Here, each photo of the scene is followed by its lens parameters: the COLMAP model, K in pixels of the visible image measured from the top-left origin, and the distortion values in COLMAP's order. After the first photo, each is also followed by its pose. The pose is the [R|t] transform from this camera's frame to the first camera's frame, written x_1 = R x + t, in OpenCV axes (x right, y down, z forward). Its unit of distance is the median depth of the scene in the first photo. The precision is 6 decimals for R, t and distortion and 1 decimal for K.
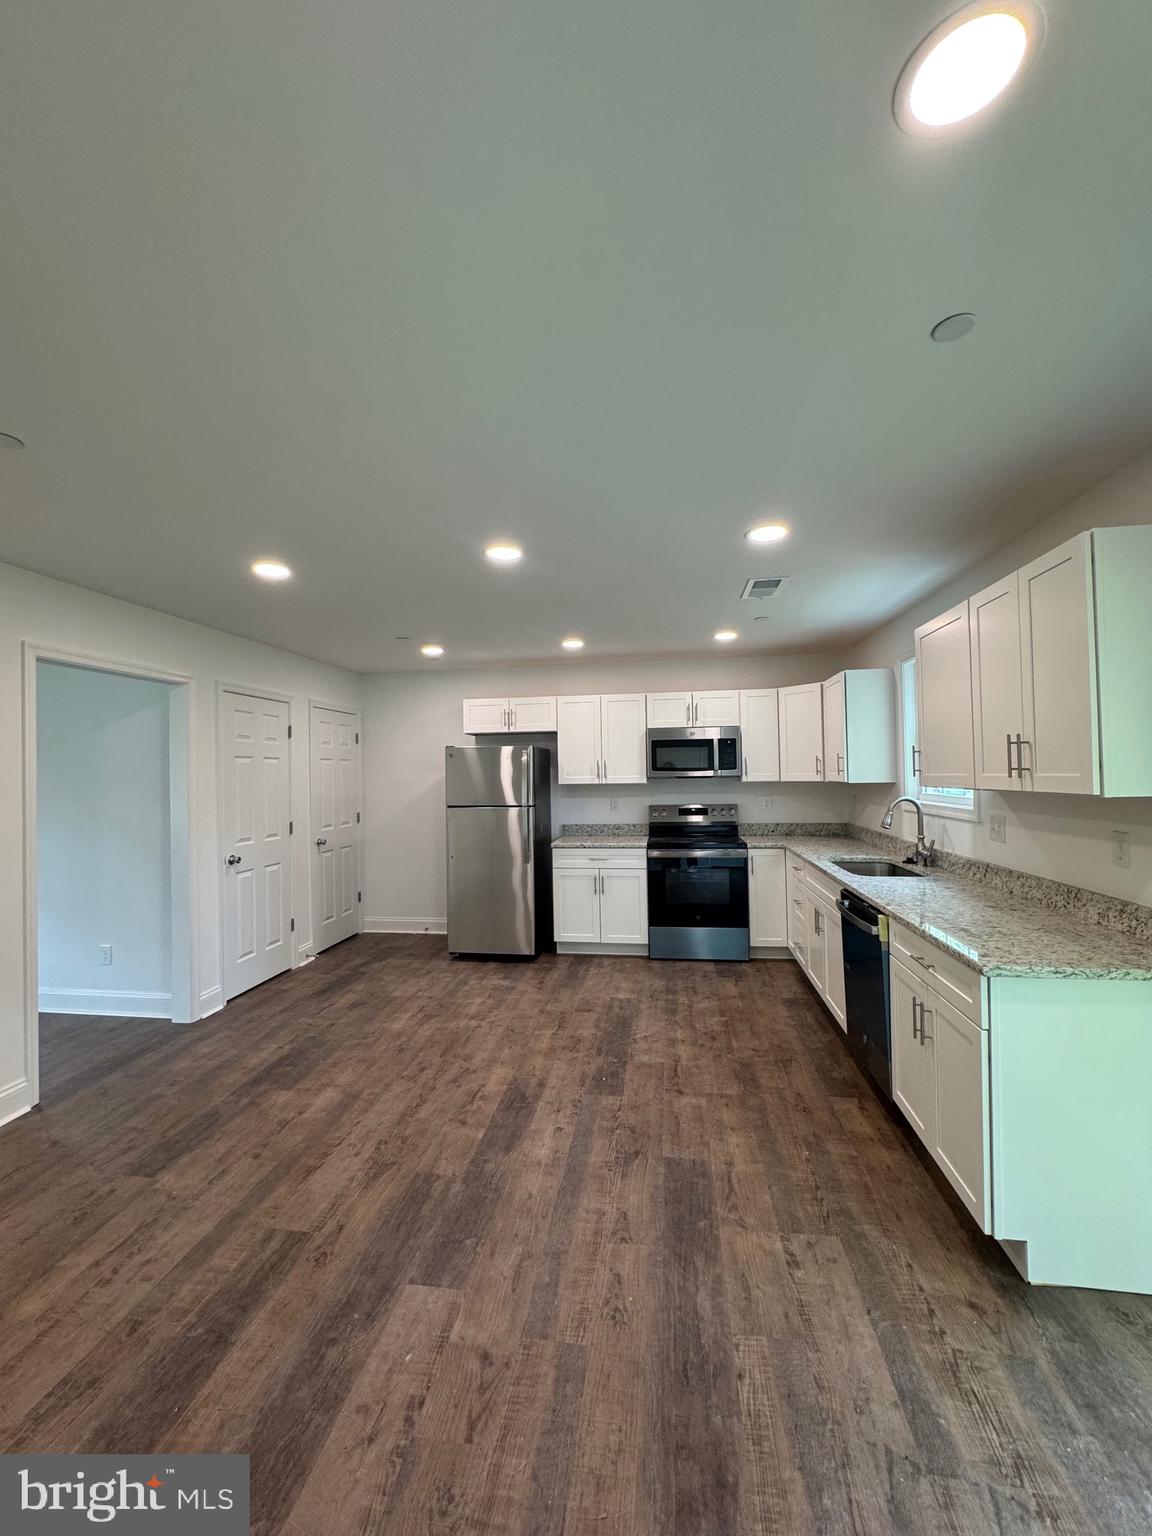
lens RADIAL K [[609.2, 0, 577.2], [0, 609.2, 765.8], [0, 0, 1]] dist [-0.002427, 0.000596]
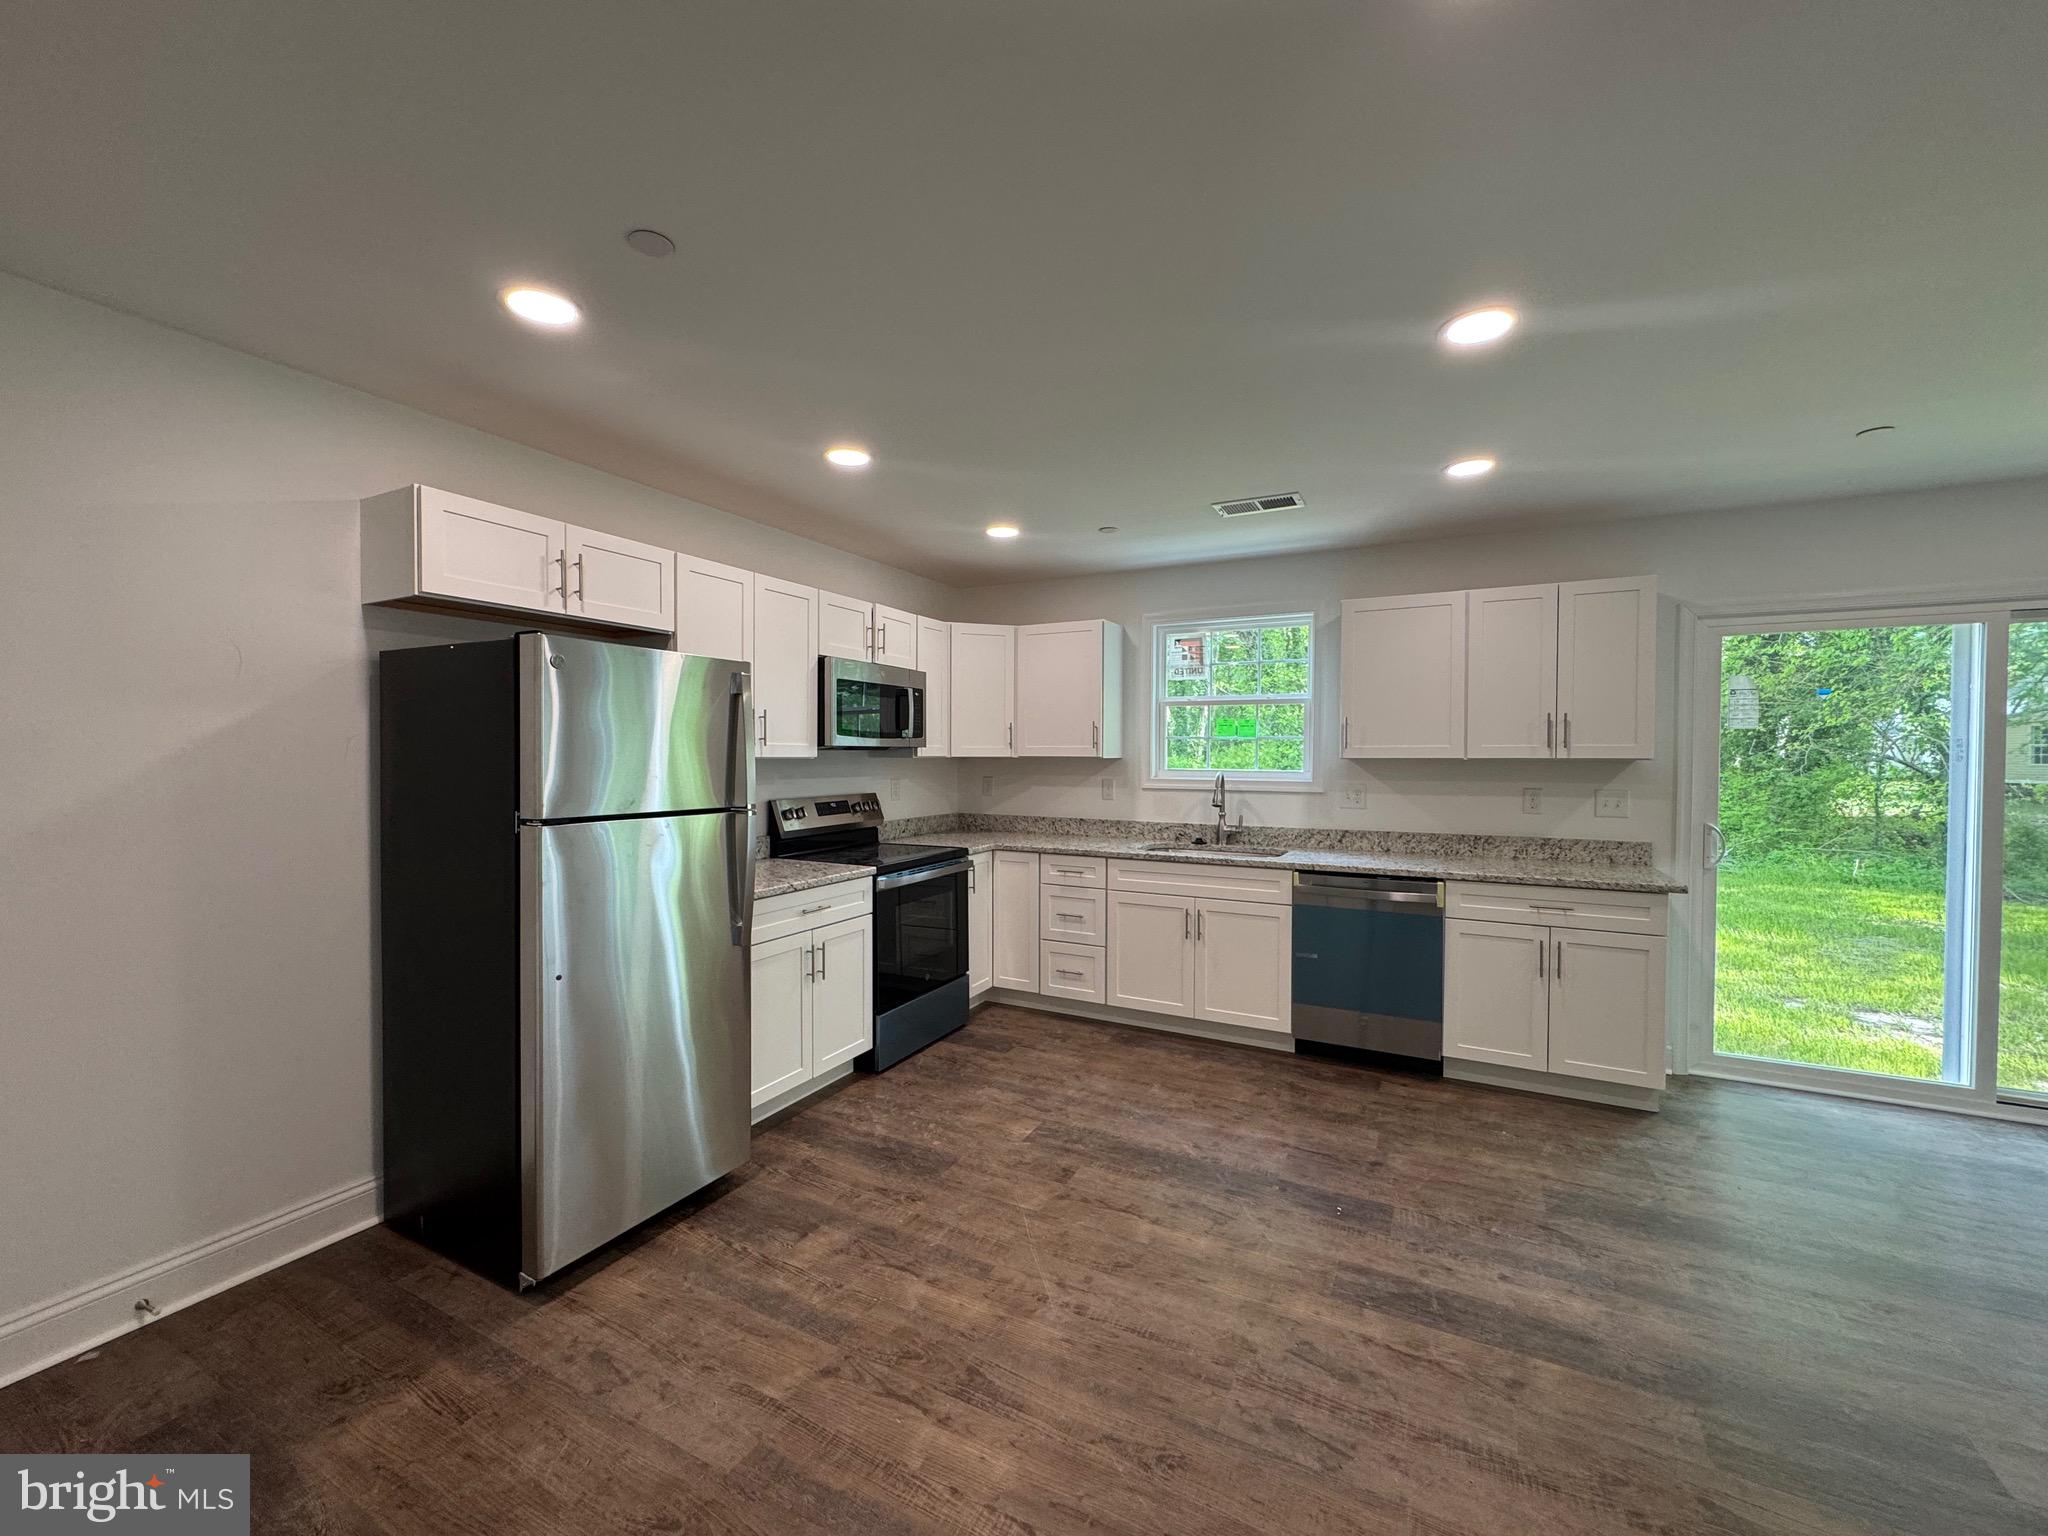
lens RADIAL K [[812.3, 0, 1019.2], [0, 812.3, 773.5], [0, 0, 1]] dist [-0.002427, 0.000596]
pose [[0.337589, -0.007370, 0.941265, -0.895719], [-0.019764, 0.999693, 0.014916, 0.050303], [-0.941086, -0.023638, 0.337340, 1.067871]]
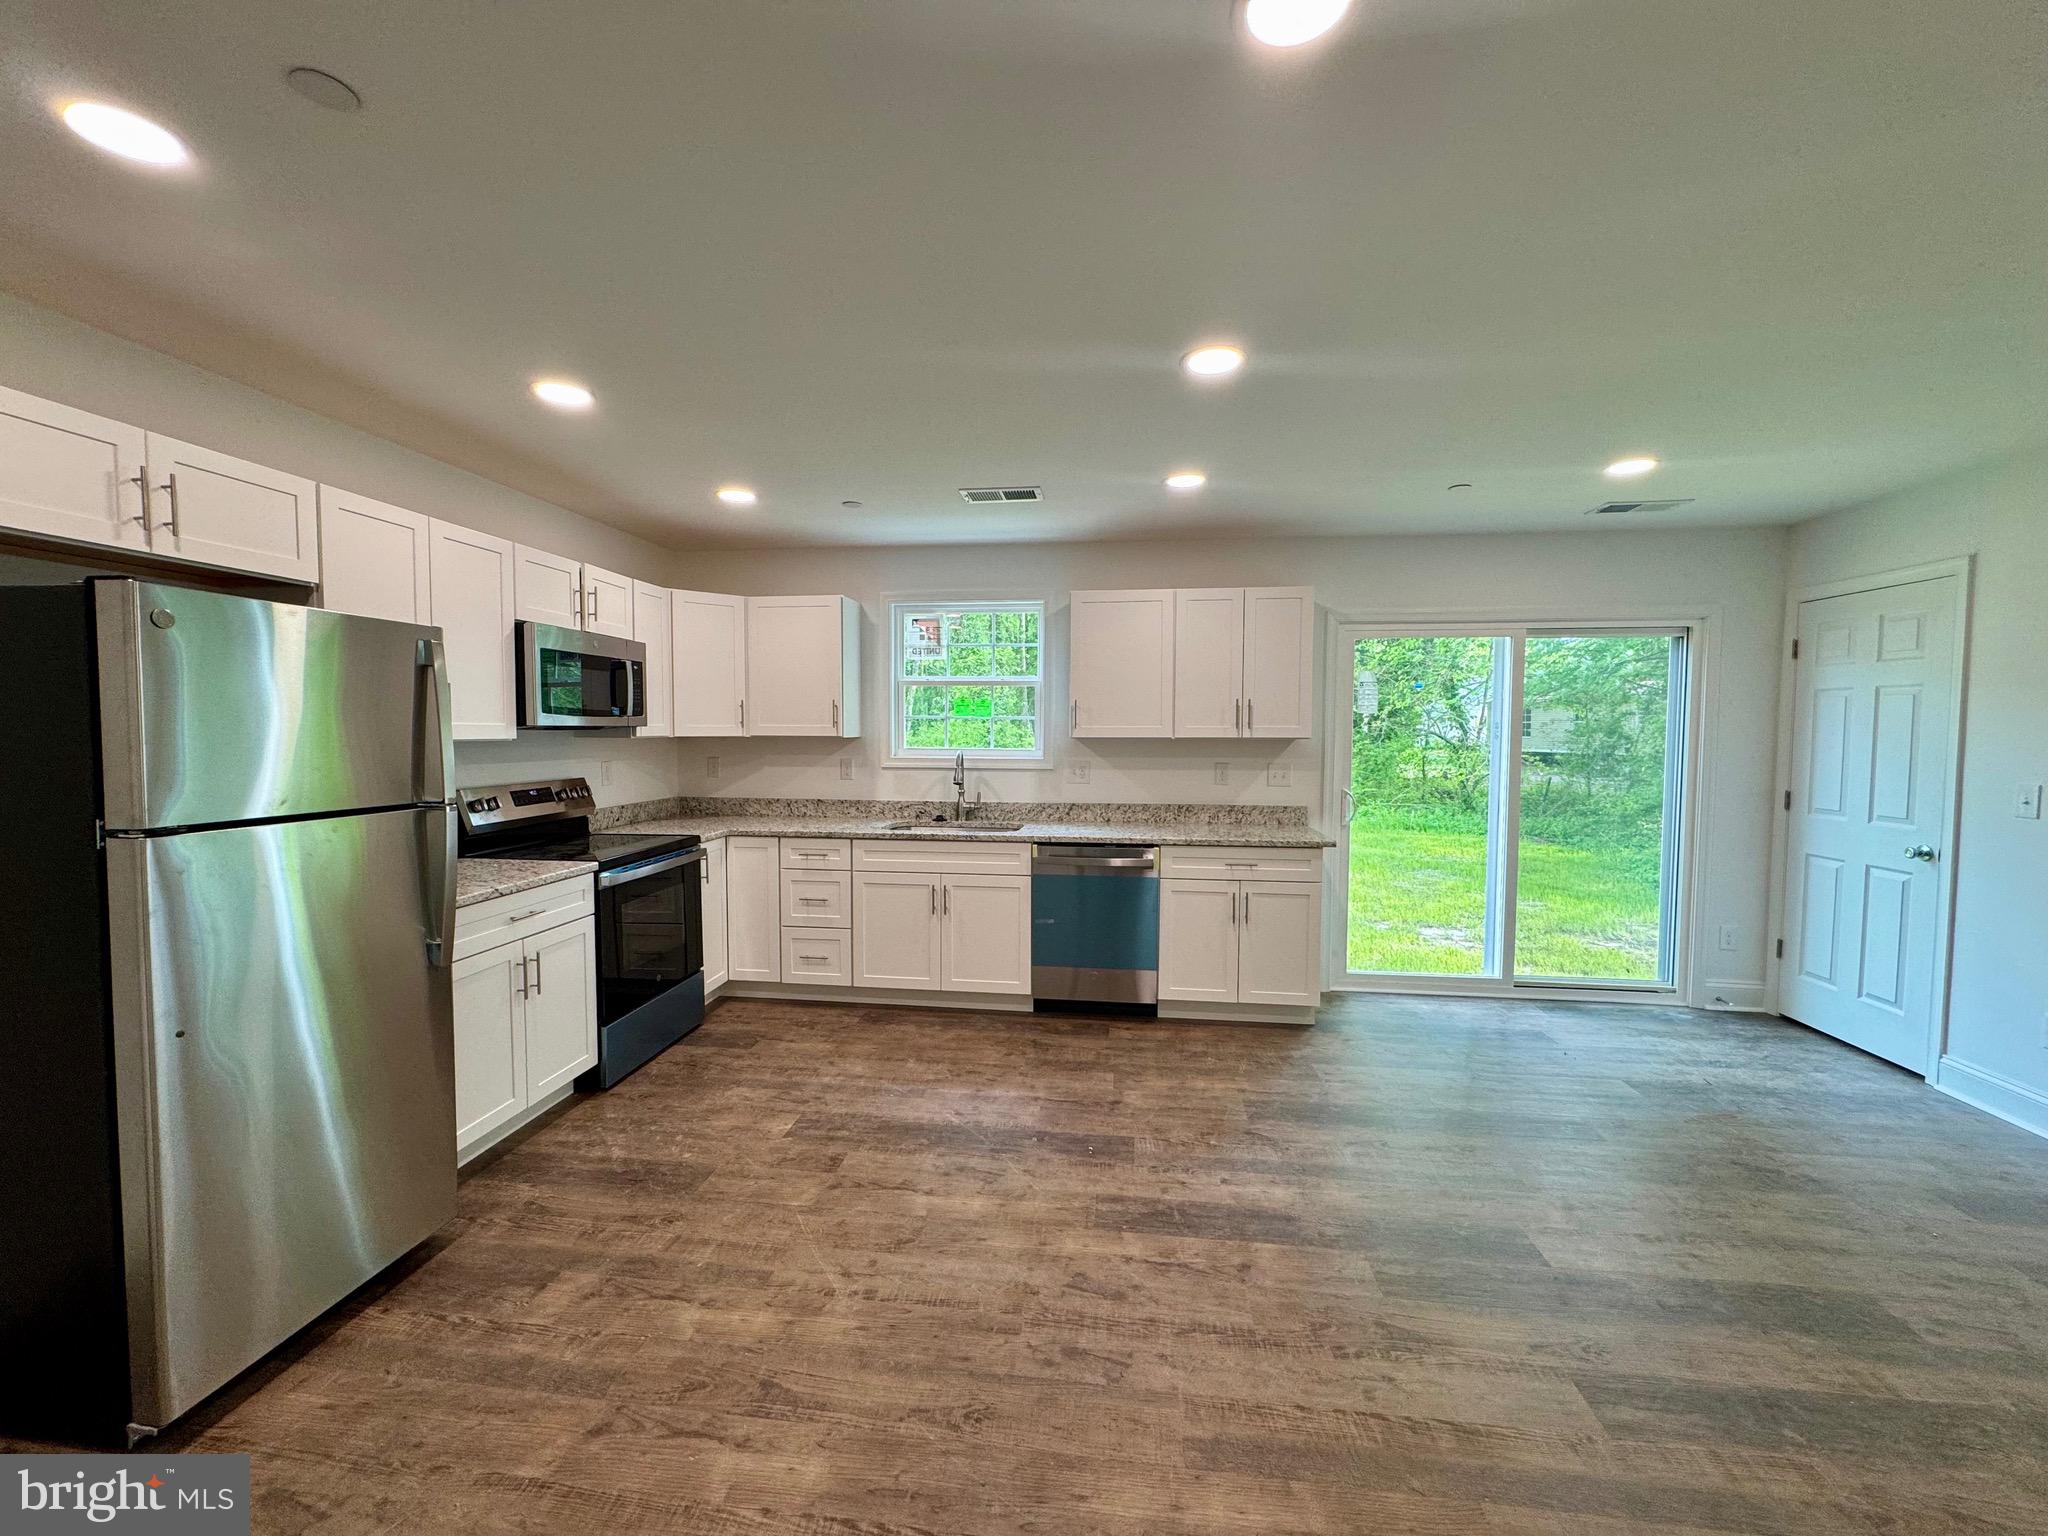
lens RADIAL K [[812.3, 0, 1017.4], [0, 812.3, 771.3], [0, 0, 1]] dist [-0.002427, 0.000596]
pose [[-0.010516, -0.037056, 0.999258, -0.907160], [-0.015424, 0.999200, 0.036891, 0.042972], [-0.999826, -0.015025, -0.011079, 1.131943]]
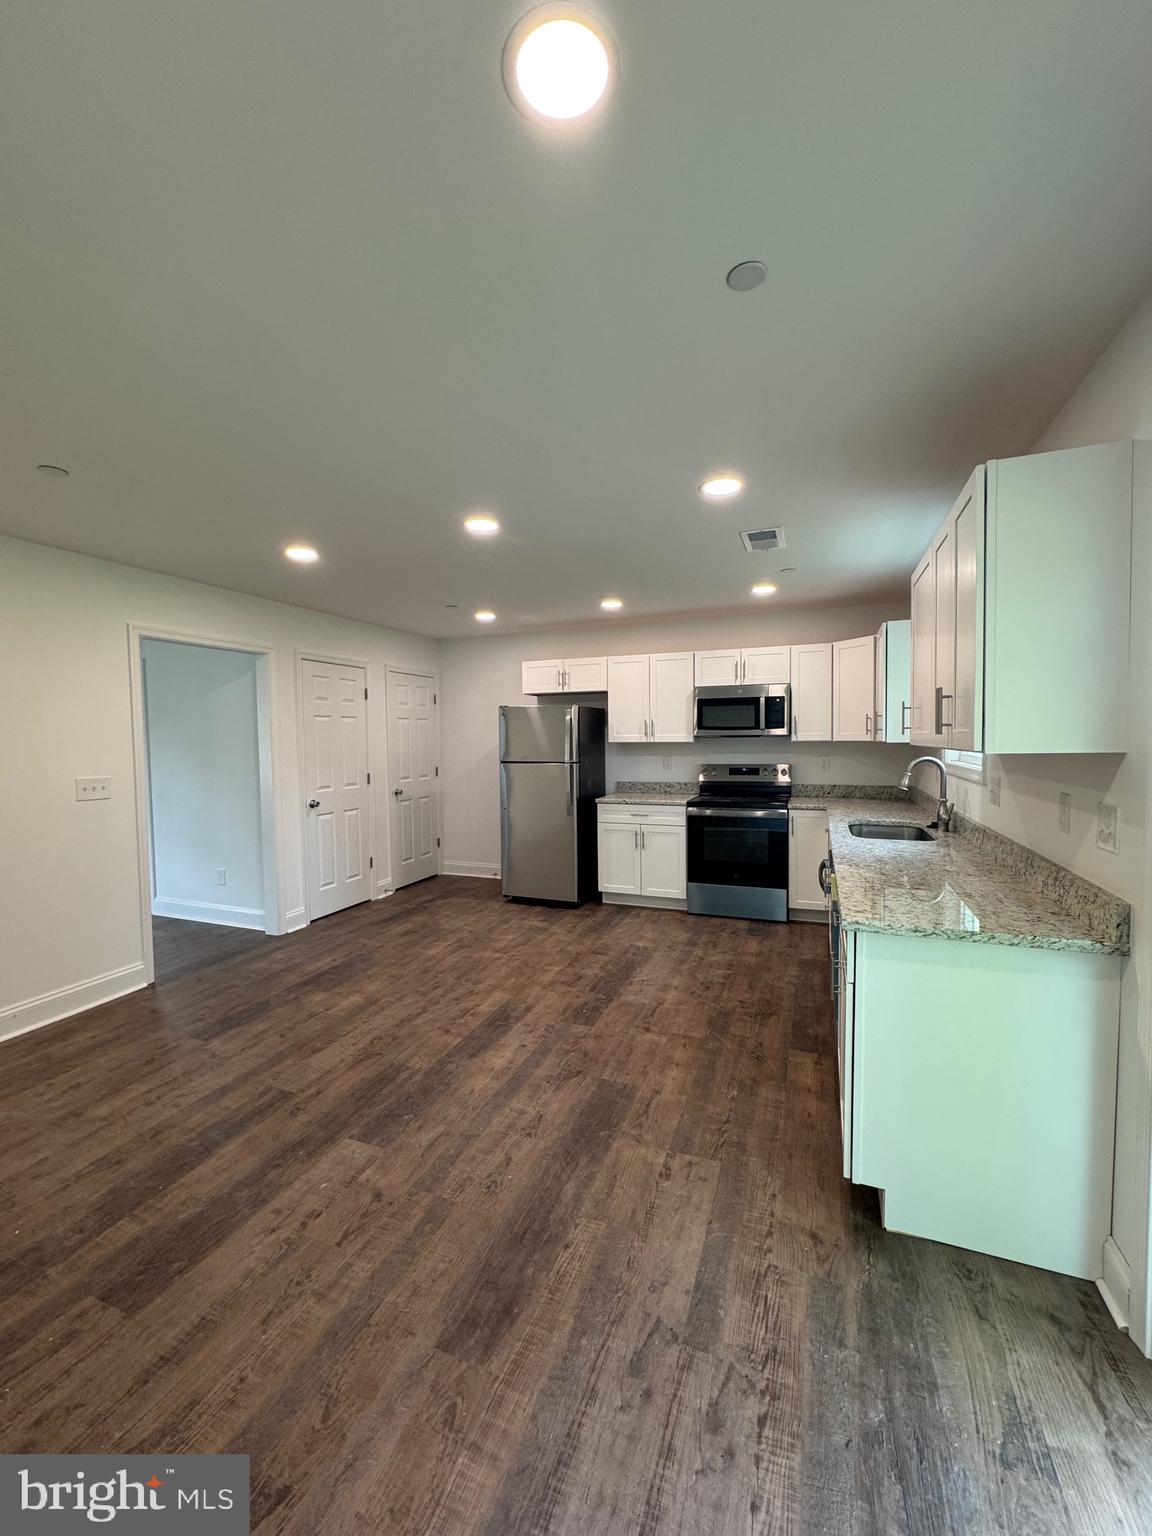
lens RADIAL K [[609.2, 0, 578.3], [0, 609.2, 765.0], [0, 0, 1]] dist [-0.002427, 0.000596]
pose [[0.974861, 0.015794, -0.222253, 0.275903], [-0.001836, 0.998020, 0.062871, 0.006580], [0.222805, -0.060883, 0.972960, -0.036783]]
